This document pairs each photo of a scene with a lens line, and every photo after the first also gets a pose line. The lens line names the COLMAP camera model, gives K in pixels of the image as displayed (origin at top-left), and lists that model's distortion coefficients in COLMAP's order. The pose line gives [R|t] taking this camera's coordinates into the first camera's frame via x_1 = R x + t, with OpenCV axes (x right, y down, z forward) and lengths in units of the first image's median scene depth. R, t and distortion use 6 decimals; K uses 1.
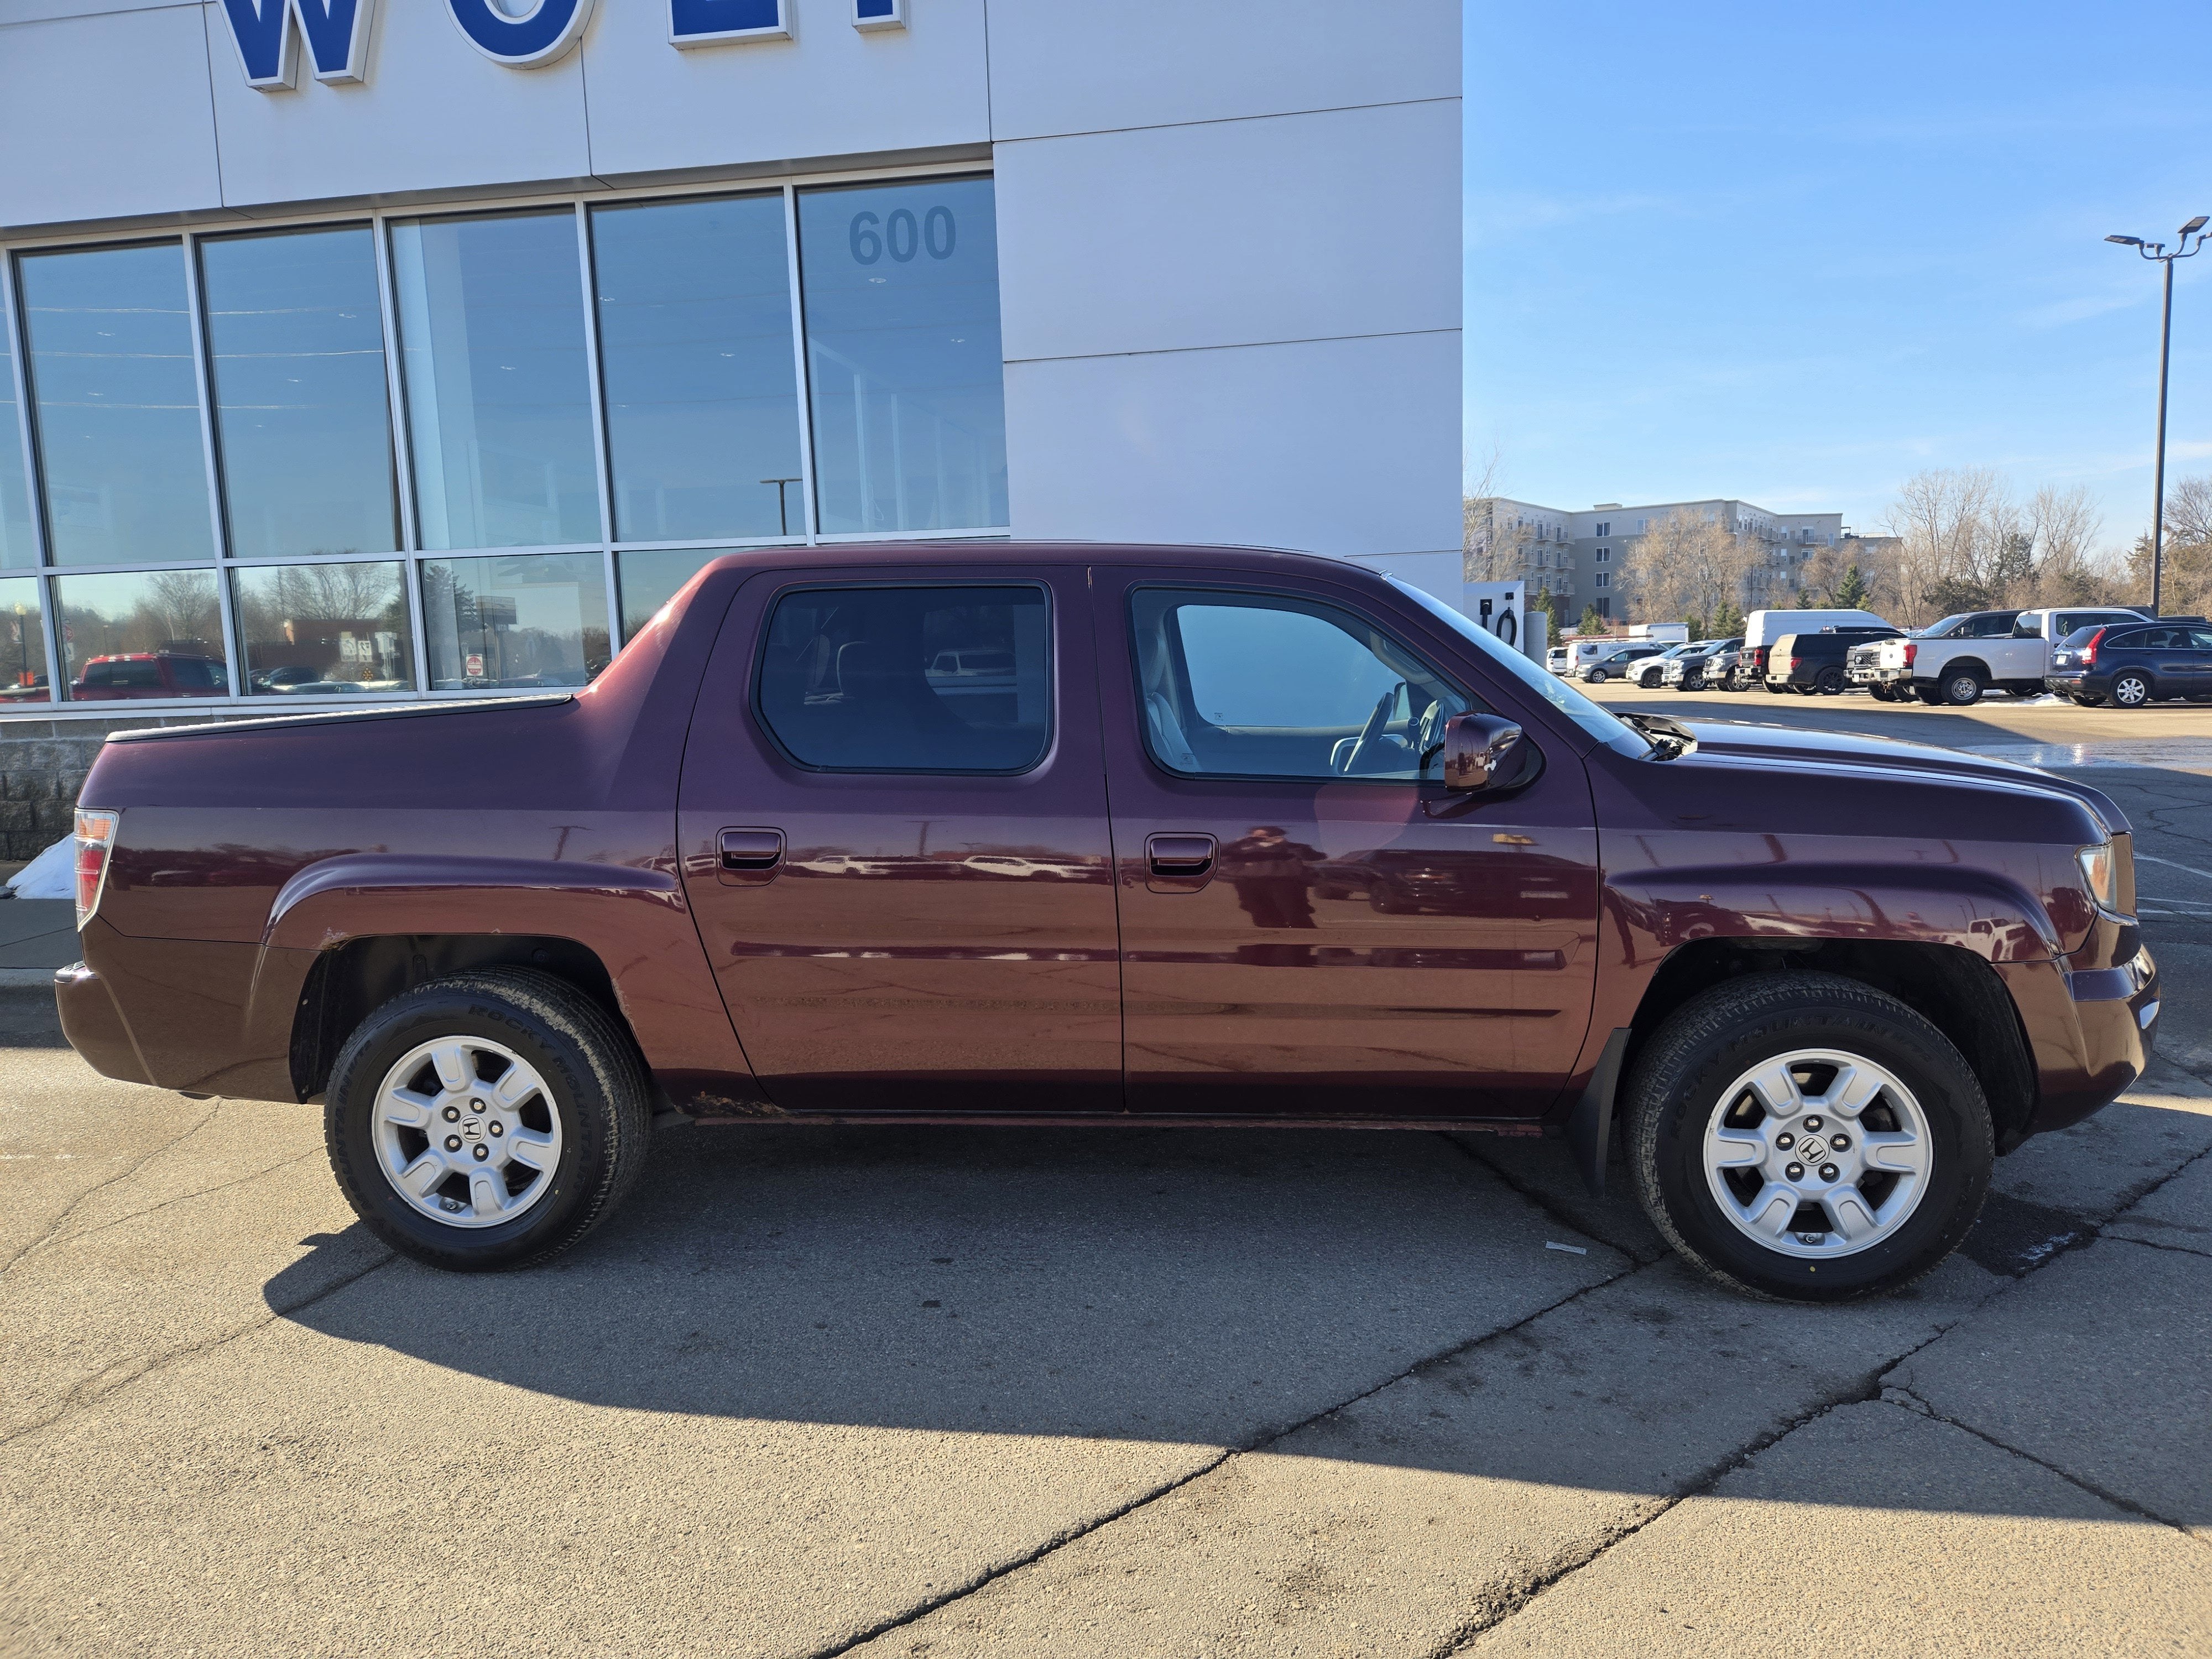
lens RADIAL K [[1549.3, 0, 1136.7], [0, 1549.3, 805.7], [0, 0, 1]] dist [0.068568, -0.062155]
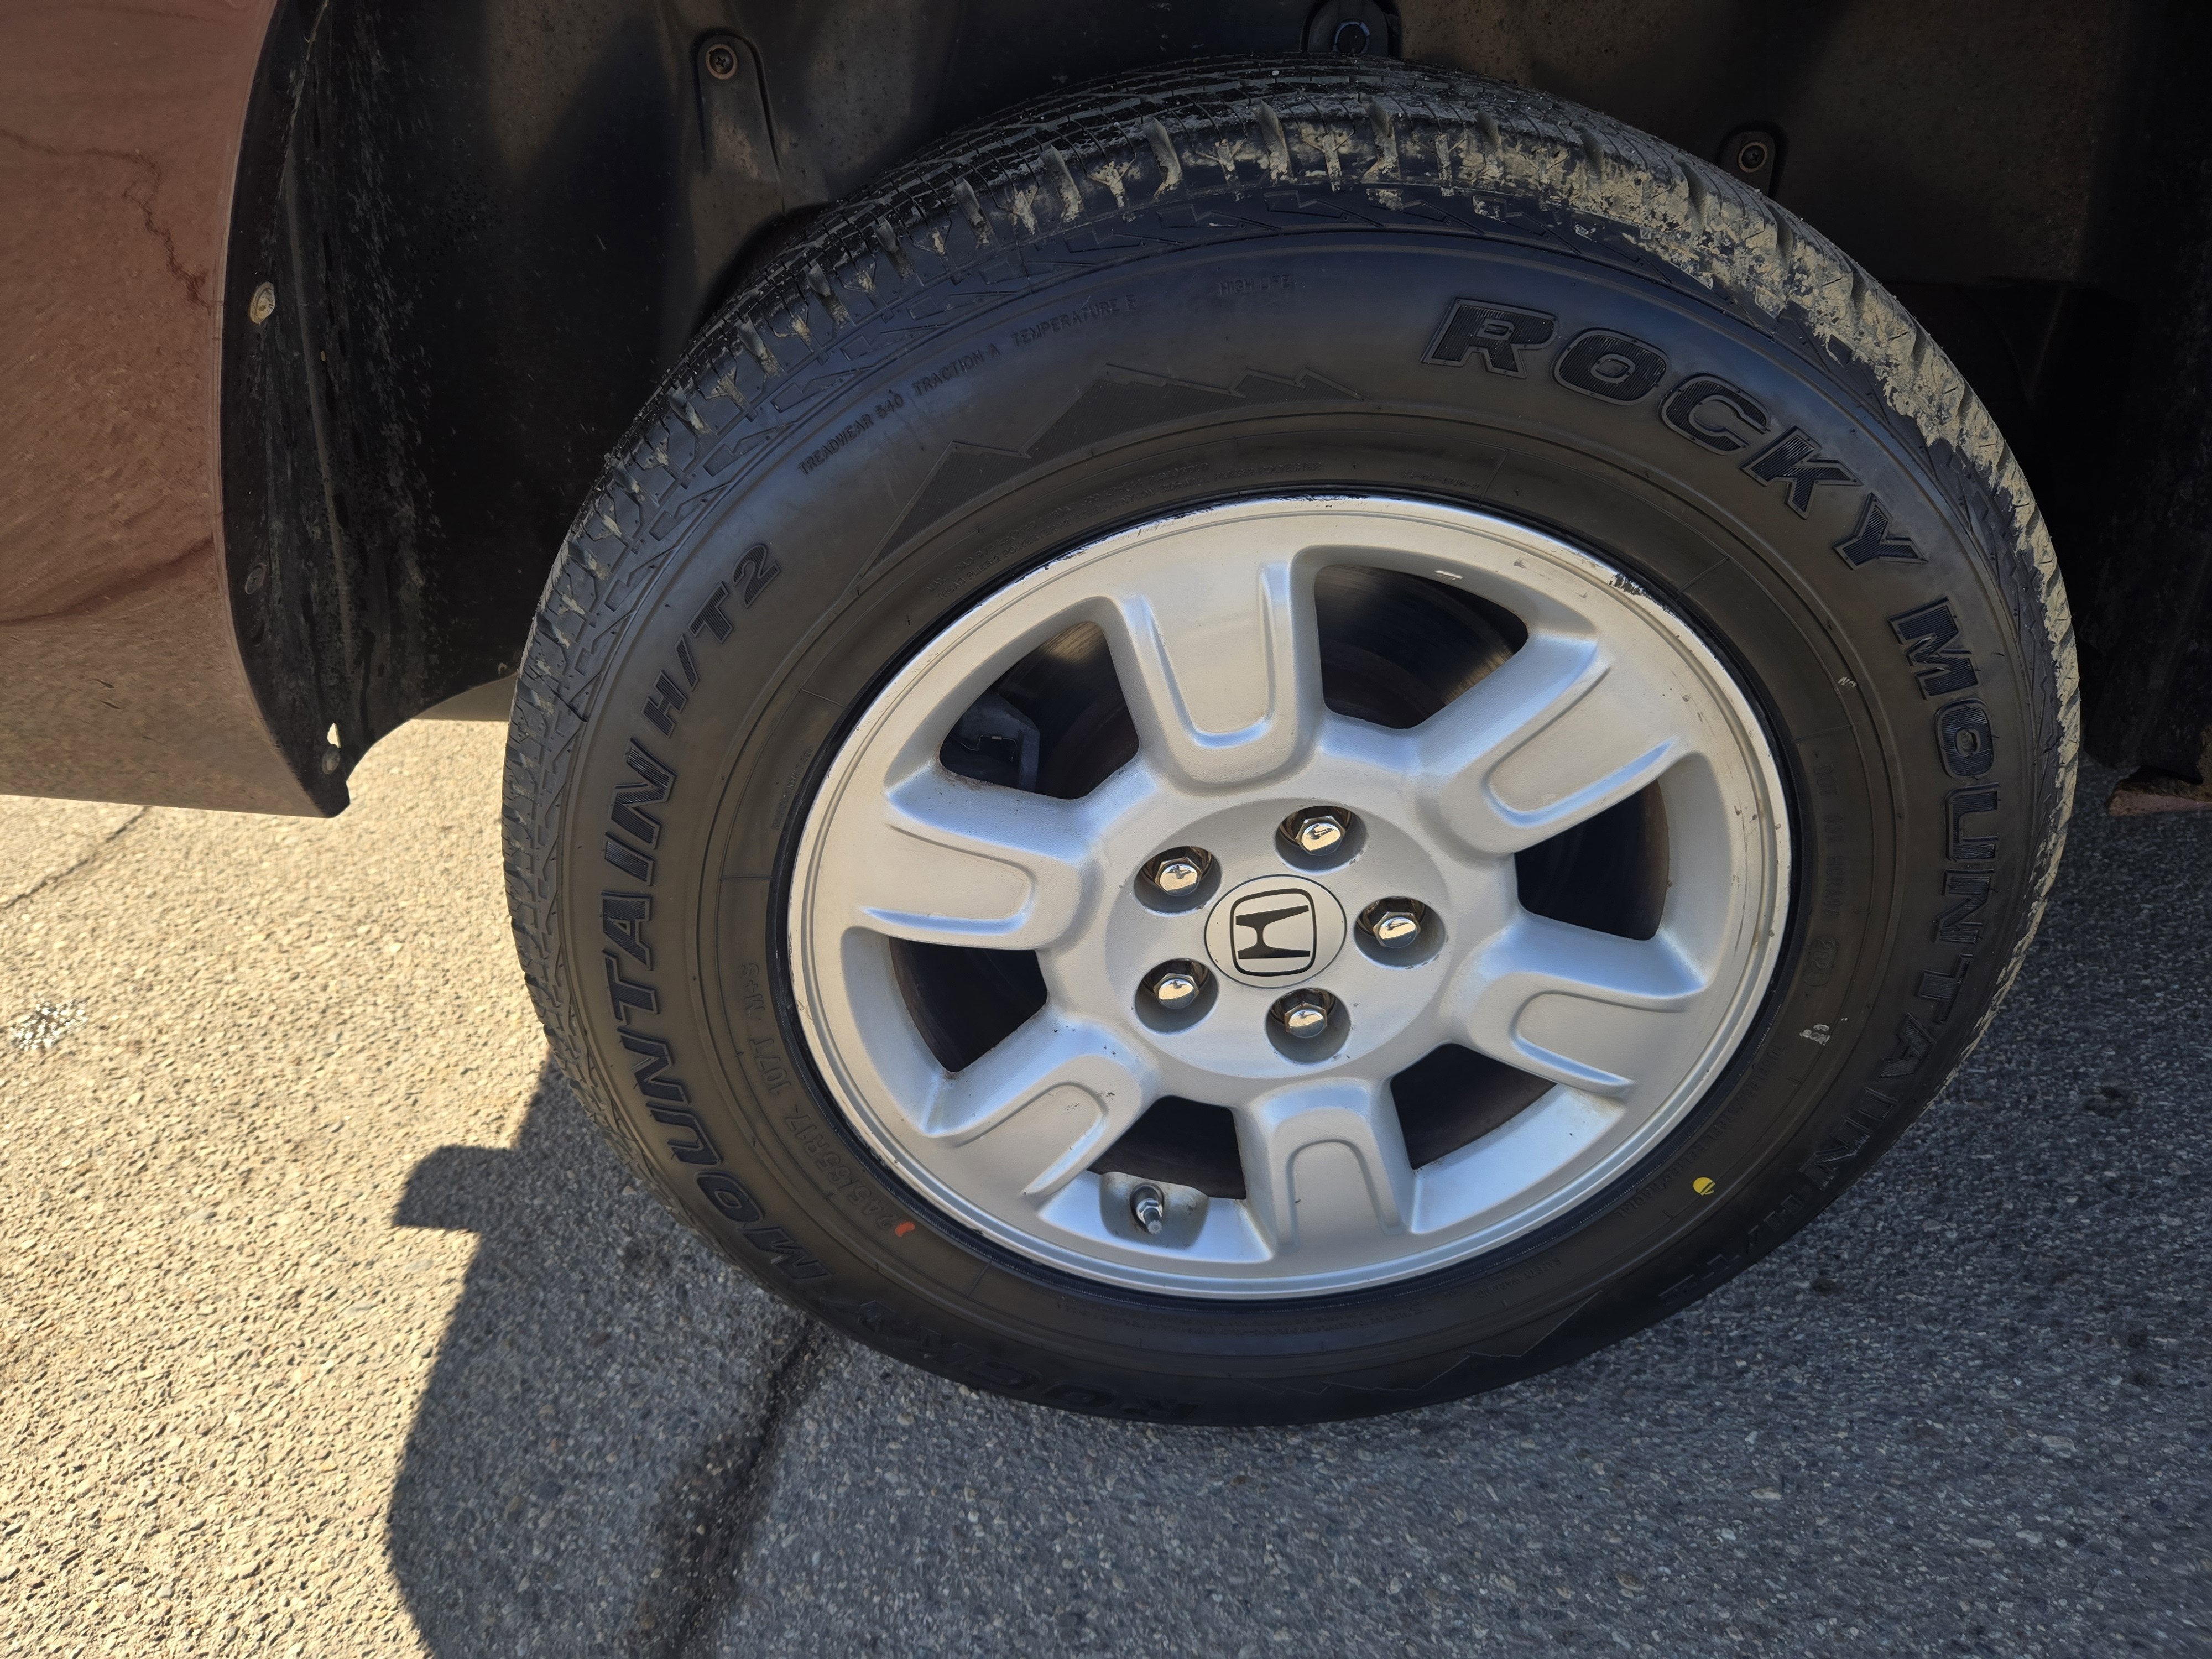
lens RADIAL K [[1453.9, 0, 1080.8], [0, 1453.9, 824.6], [0, 0, 1]] dist [0.061210, -0.049148]
pose [[0.988908, -0.069431, 0.131306, -0.479310], [0.000519, 0.885633, 0.464386, 0.105900], [-0.148531, -0.459167, 0.875845, 0.853552]]
